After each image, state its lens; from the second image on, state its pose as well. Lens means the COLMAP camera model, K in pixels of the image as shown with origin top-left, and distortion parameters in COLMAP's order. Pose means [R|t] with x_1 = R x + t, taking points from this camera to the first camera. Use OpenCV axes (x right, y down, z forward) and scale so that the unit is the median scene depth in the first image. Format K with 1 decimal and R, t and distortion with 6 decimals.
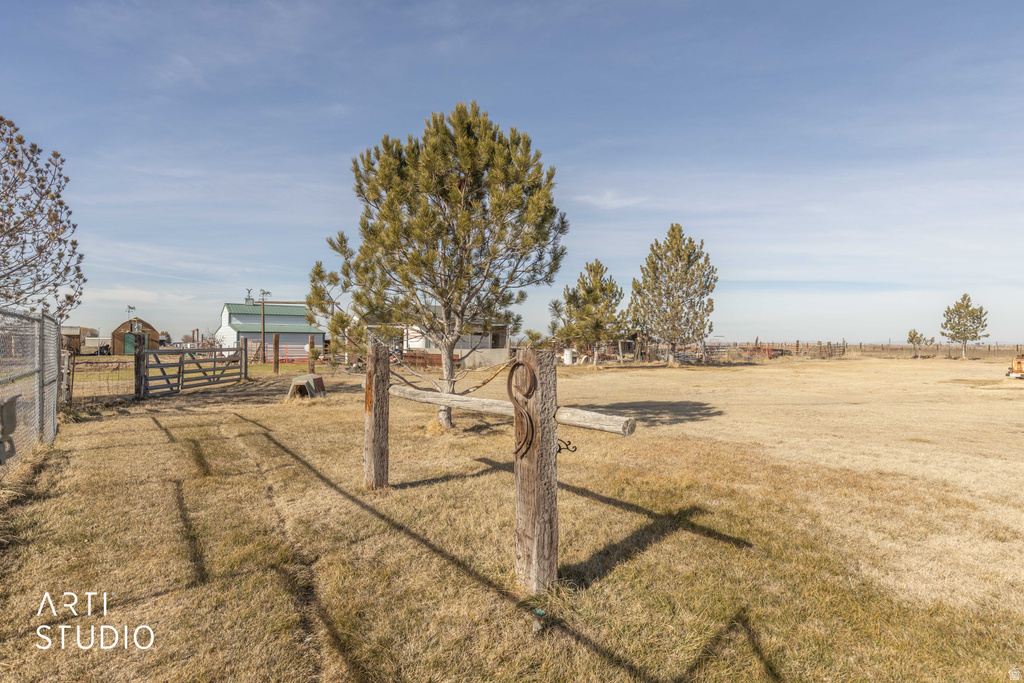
lens RADIAL K [[558.7, 0, 509.2], [0, 558.7, 344.2], [0, 0, 1]] dist [-0.004434, 0.002165]
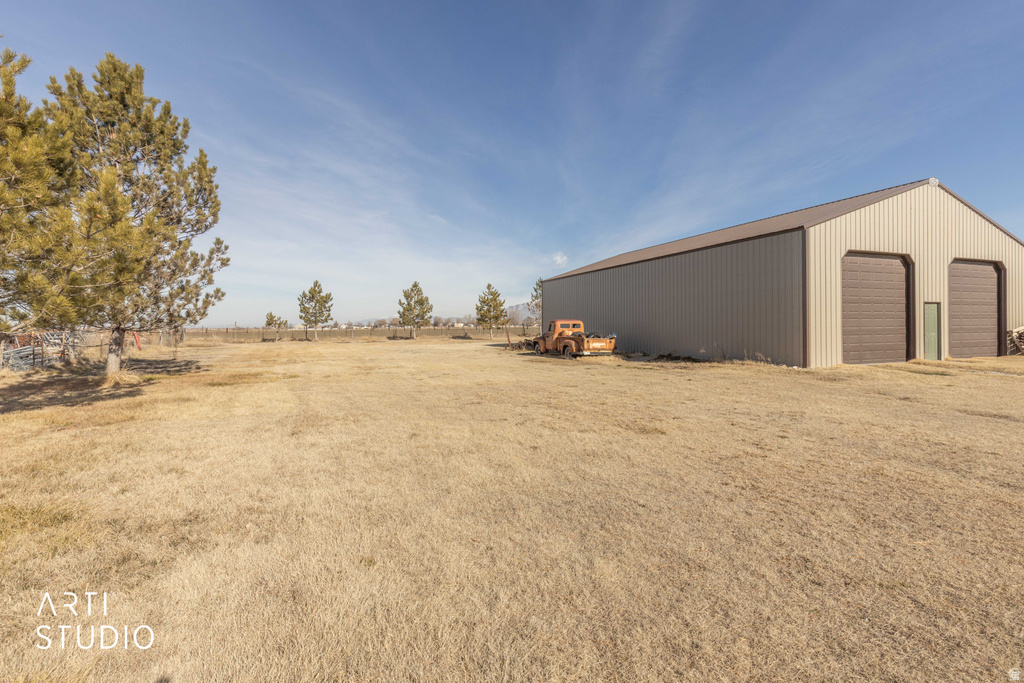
lens RADIAL K [[477.7, 0, 503.3], [0, 477.7, 327.9], [0, 0, 1]] dist [0.011085, 0.000690]
pose [[0.194160, -0.009586, 0.980923, -0.027484], [0.011235, 0.999908, 0.007548, -0.002279], [-0.980905, 0.009555, 0.194250, 0.740774]]
